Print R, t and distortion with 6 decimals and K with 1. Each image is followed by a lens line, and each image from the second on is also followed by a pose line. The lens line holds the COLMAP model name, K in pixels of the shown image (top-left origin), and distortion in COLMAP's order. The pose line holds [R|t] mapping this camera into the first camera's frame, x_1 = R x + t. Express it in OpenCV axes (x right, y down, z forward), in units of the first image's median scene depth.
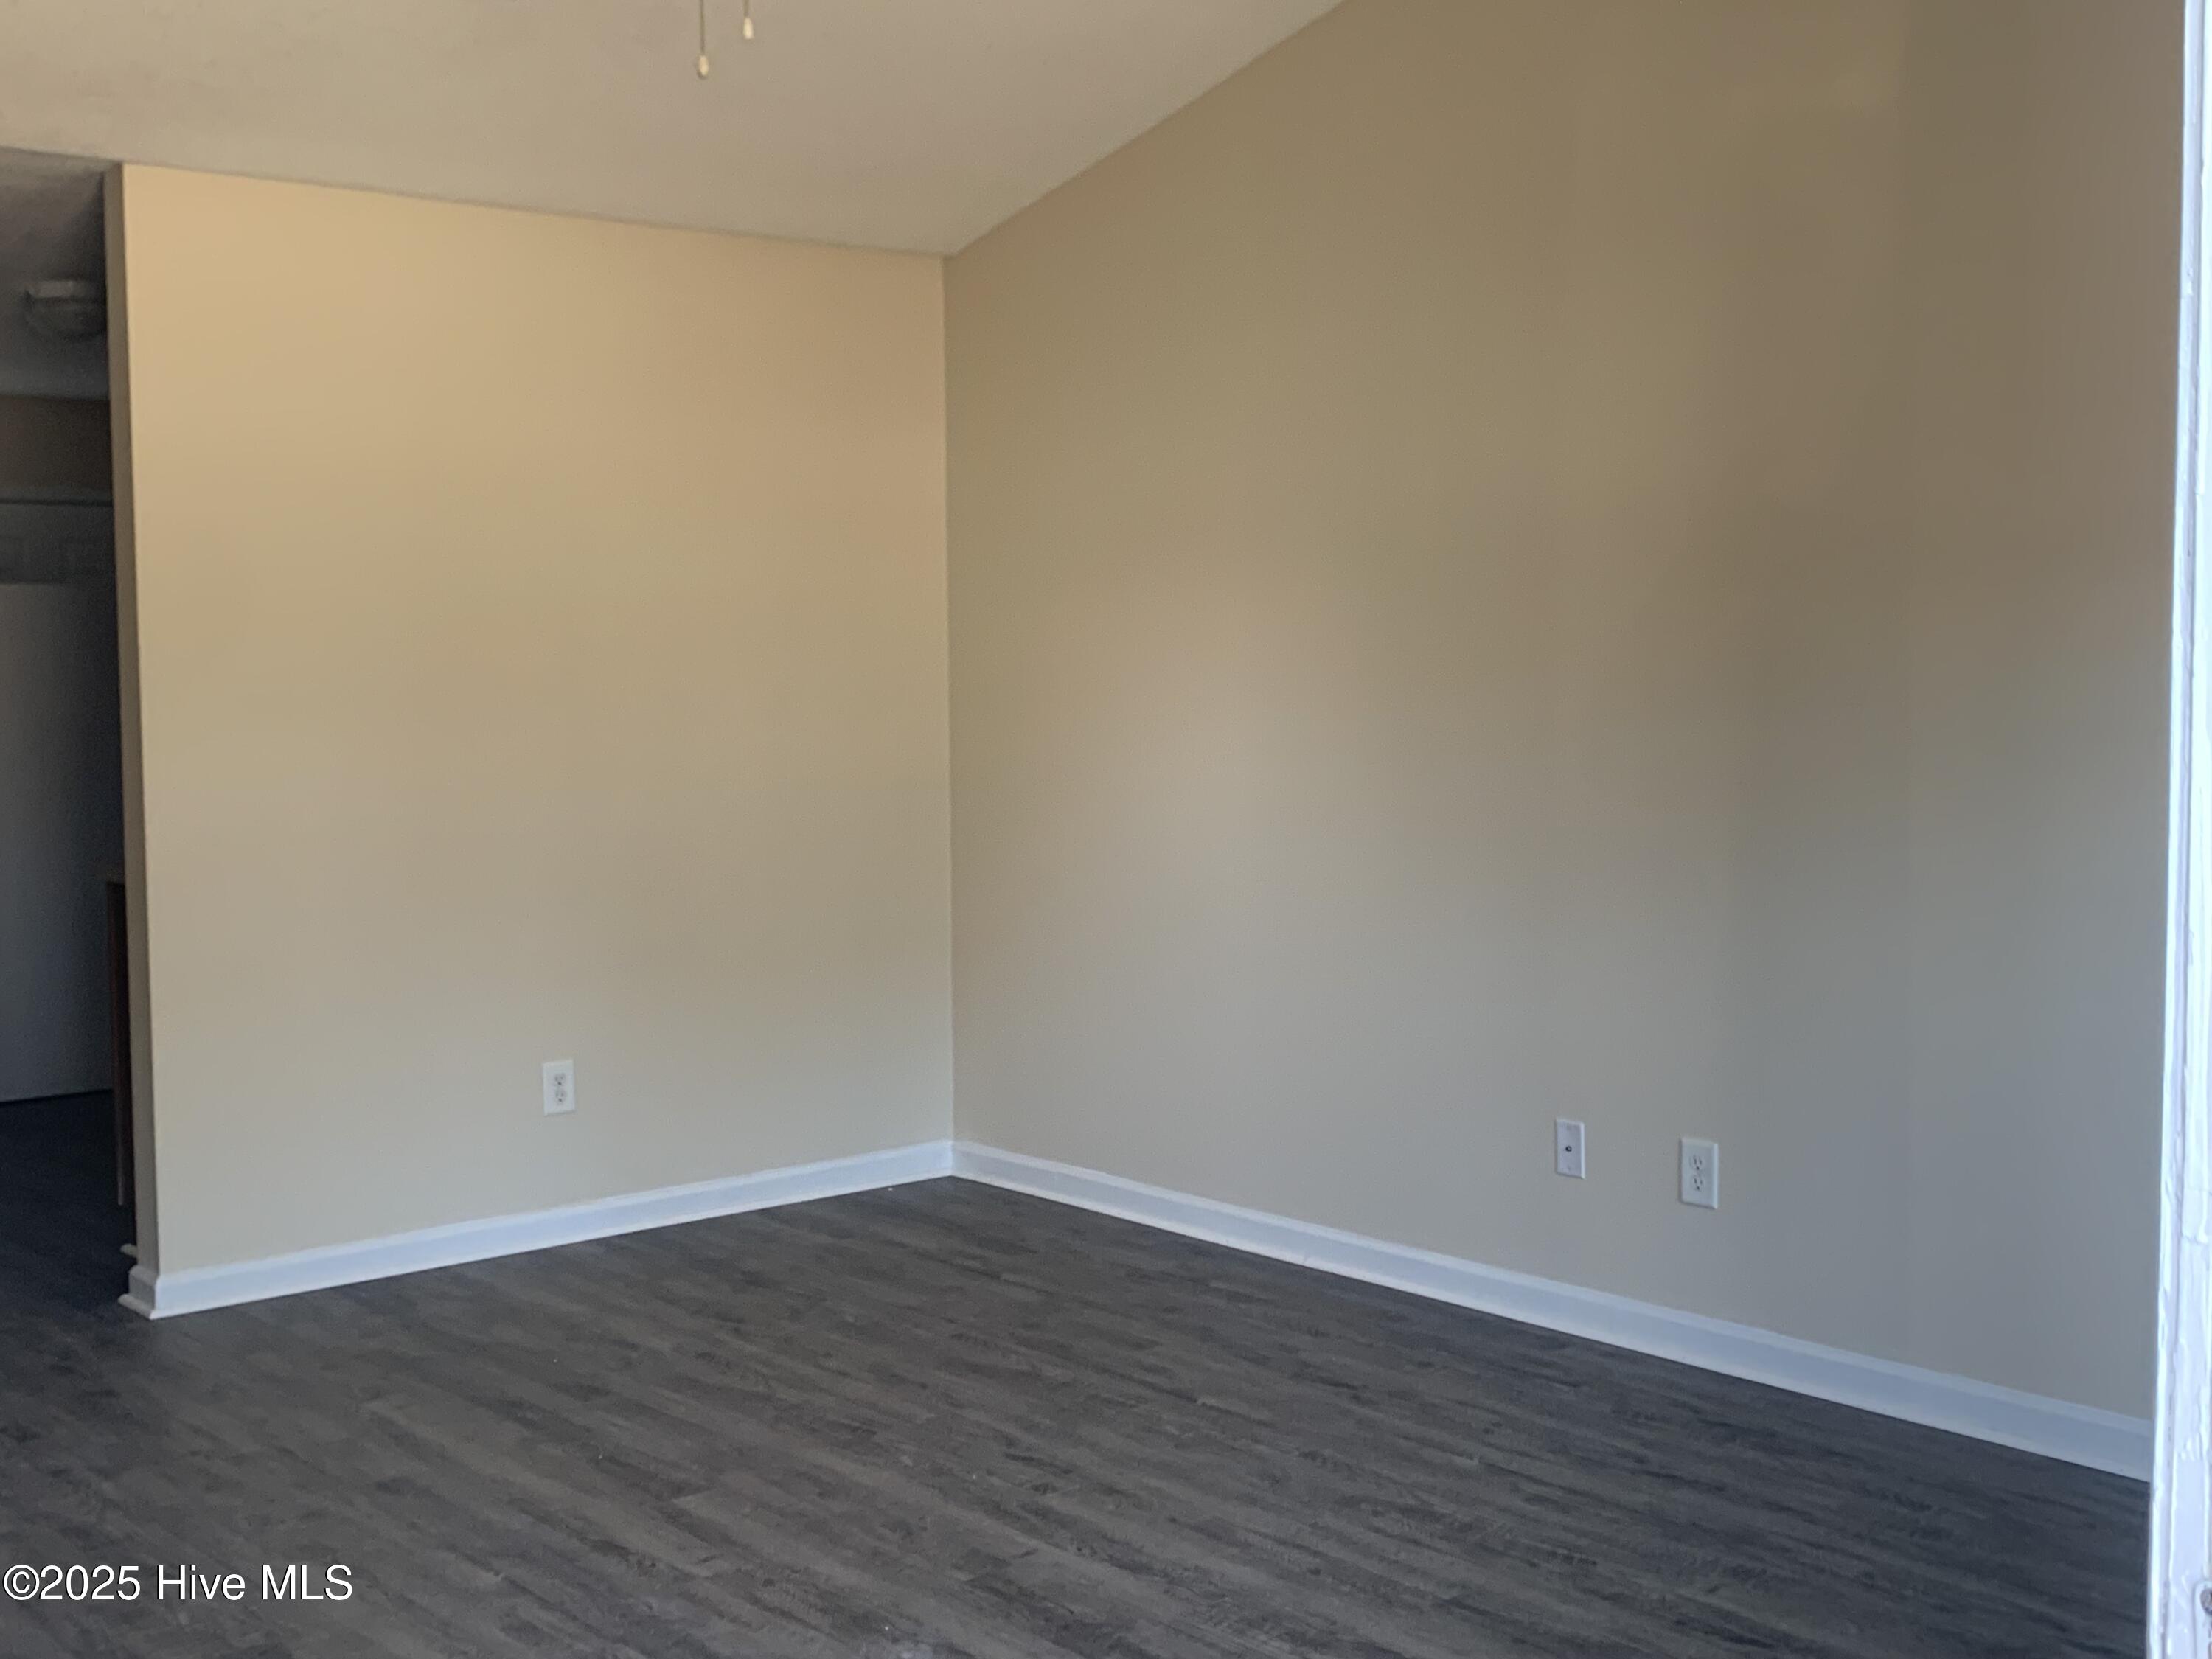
lens RADIAL K [[2500.0, 0, 1106.0], [0, 2500.0, 829.5], [0, 0, 1]] dist [0.163168, -0.517766]
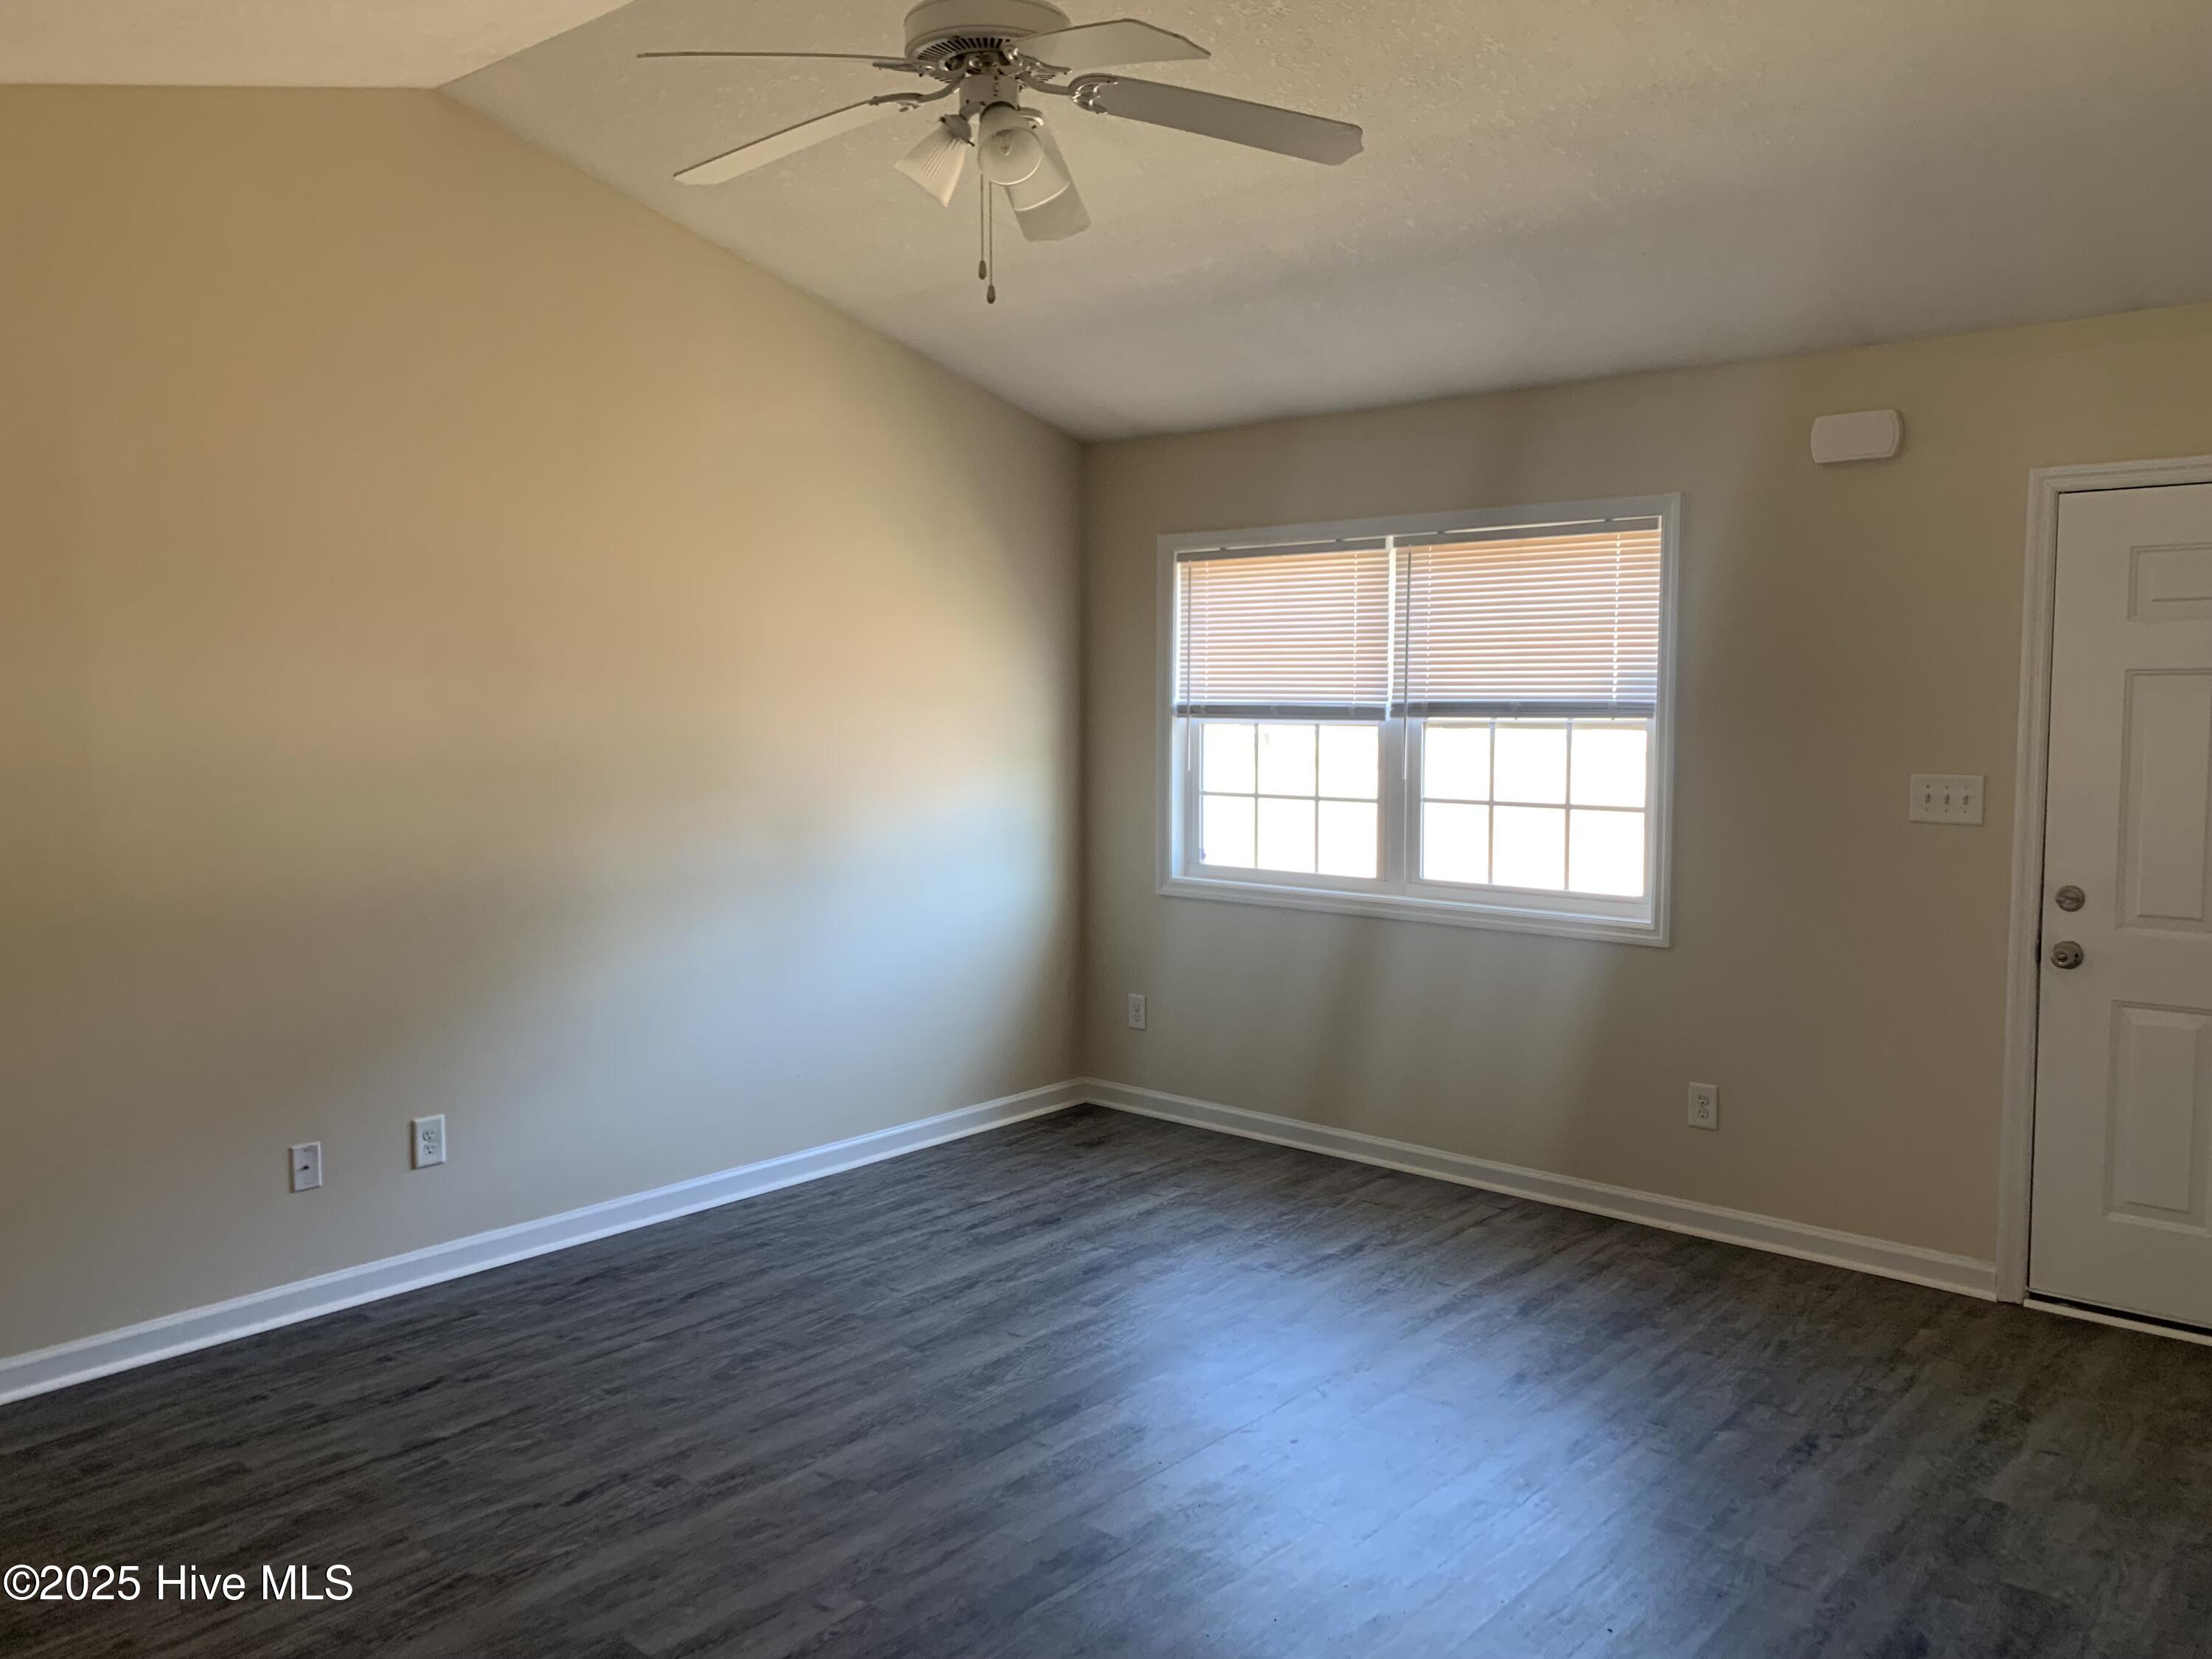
lens RADIAL K [[1694.1, 0, 1110.1], [0, 1694.1, 820.9], [0, 0, 1]] dist [0.005324, 0.005963]
pose [[-0.142683, -0.068981, 0.987362, -0.740349], [0.072590, 0.994153, 0.079946, -0.084166], [-0.987103, 0.083080, -0.136841, 0.801242]]
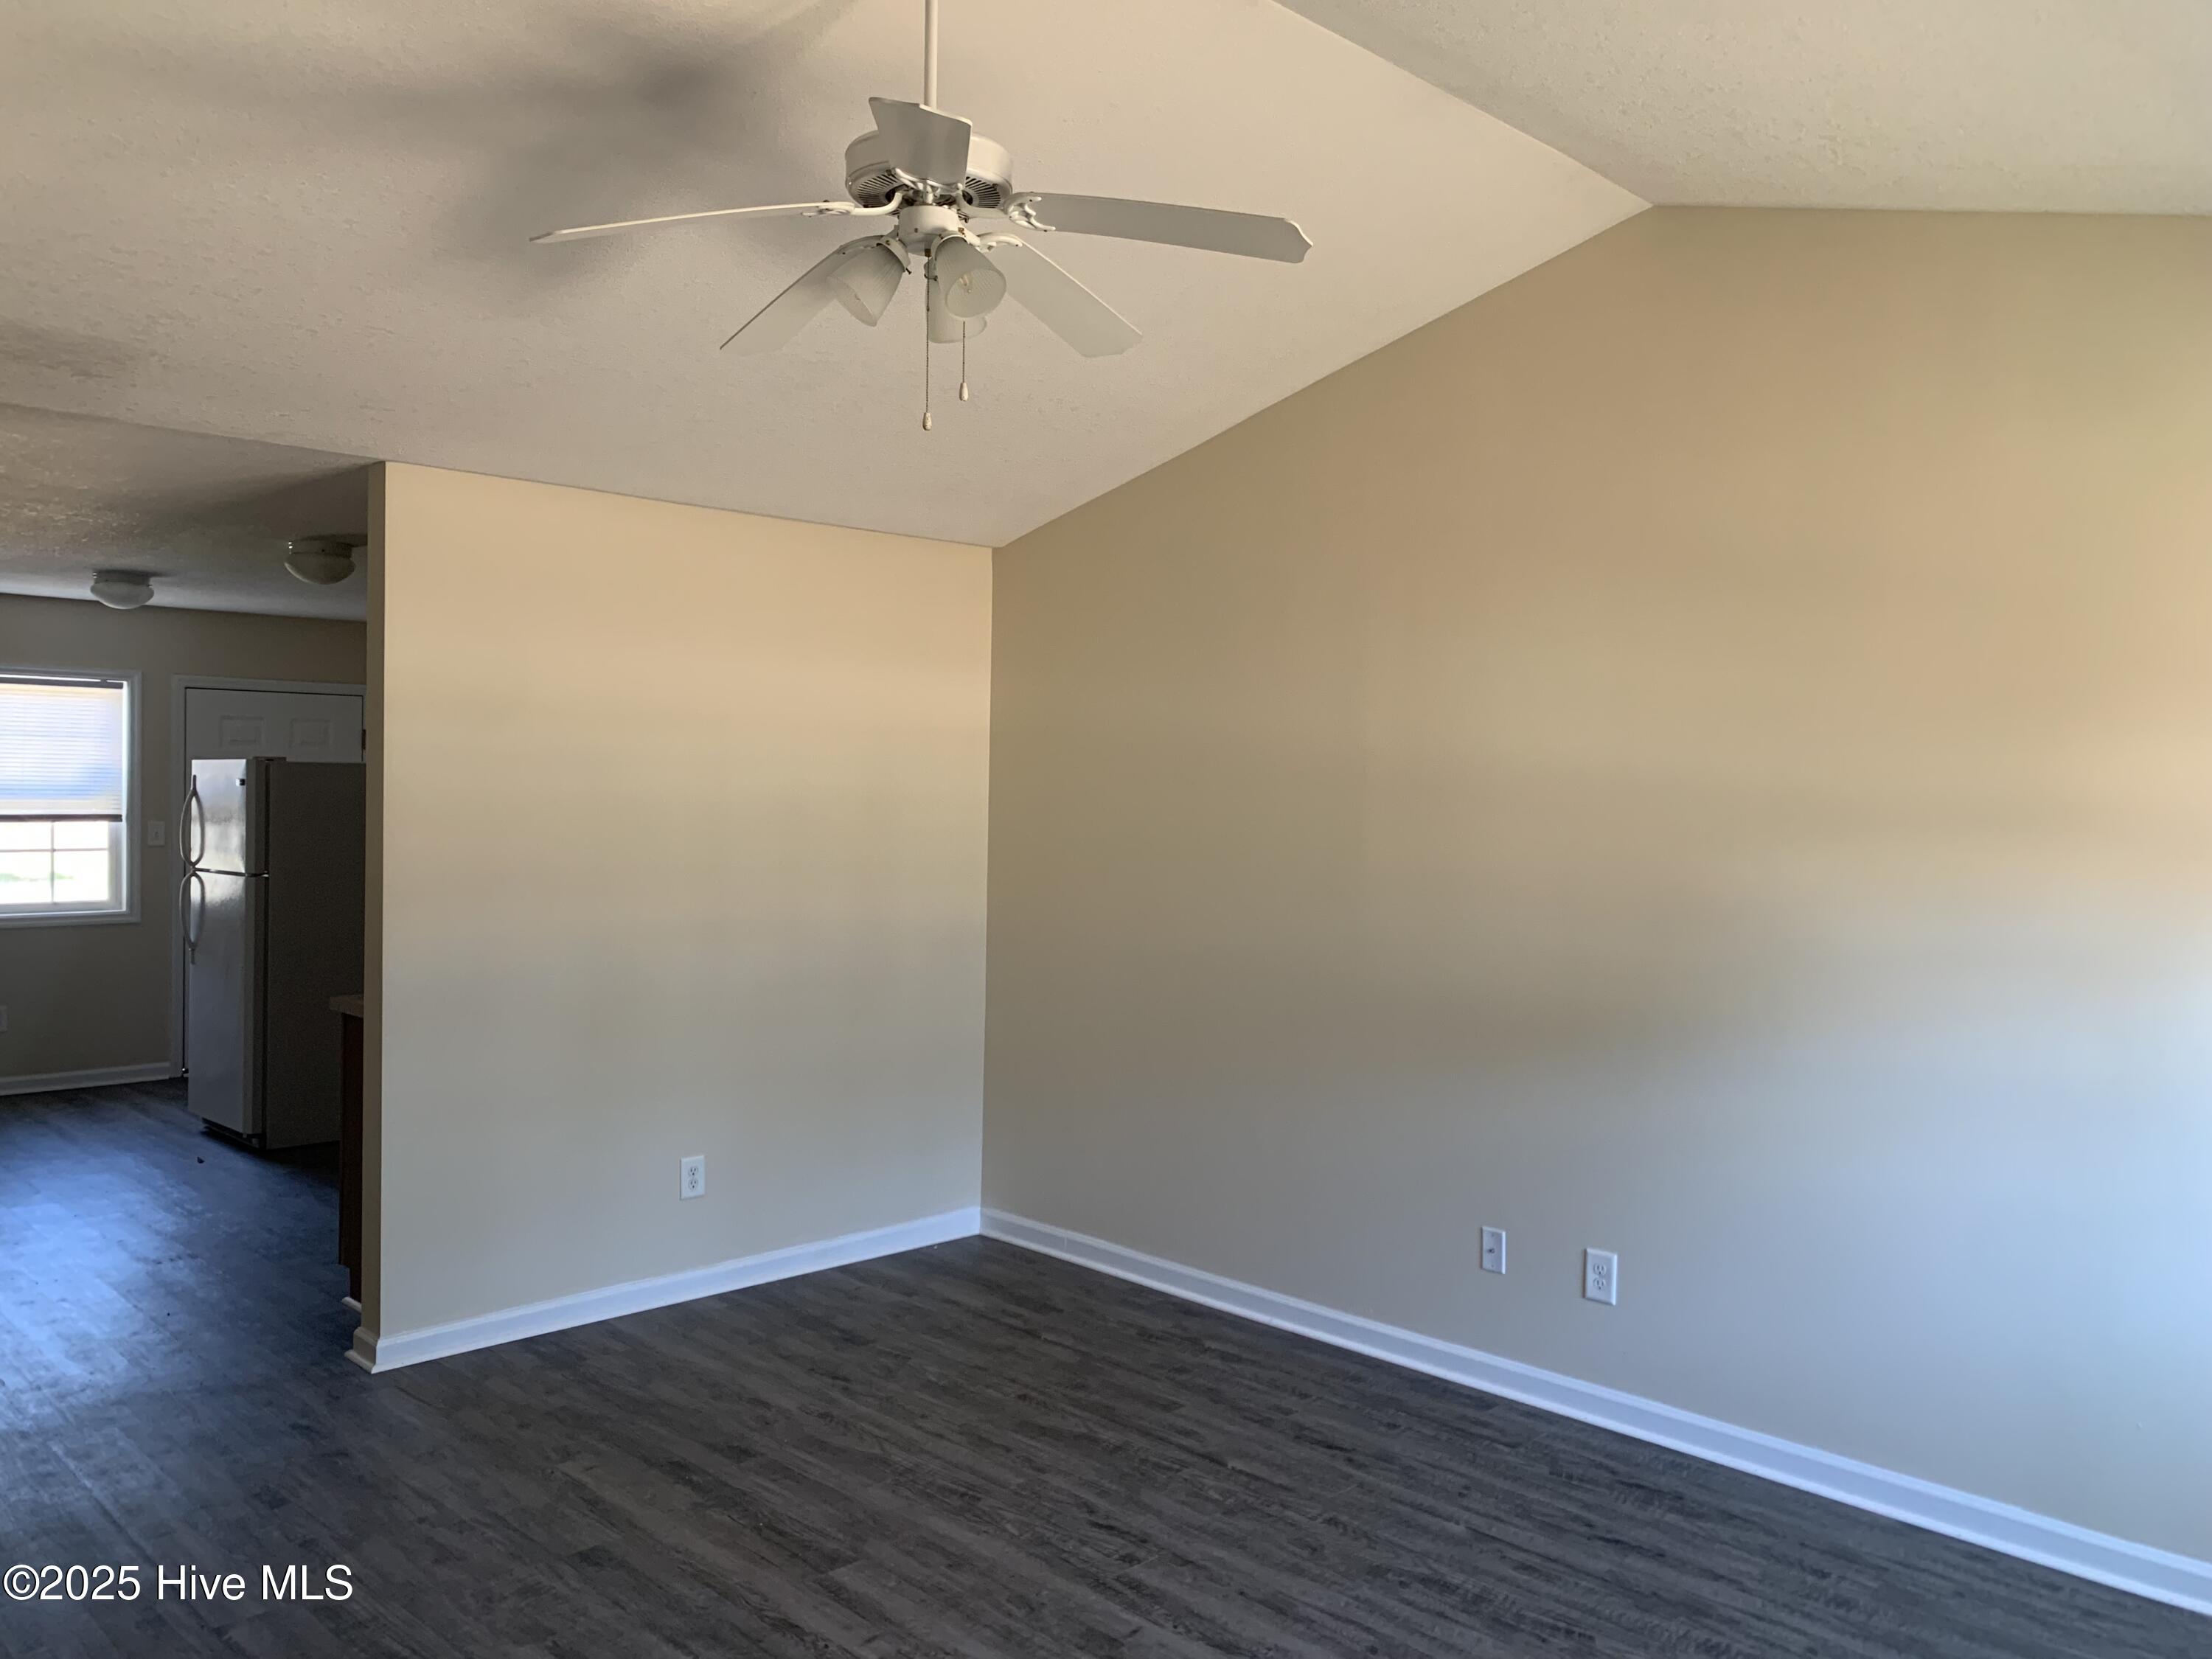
lens RADIAL K [[1694.1, 0, 1110.1], [0, 1694.1, 820.9], [0, 0, 1]] dist [0.005324, 0.005963]
pose [[0.996778, 0.025387, 0.076083, -0.097353], [-0.021534, 0.998464, -0.051046, -0.052652], [-0.077262, 0.049243, 0.995794, 0.140570]]
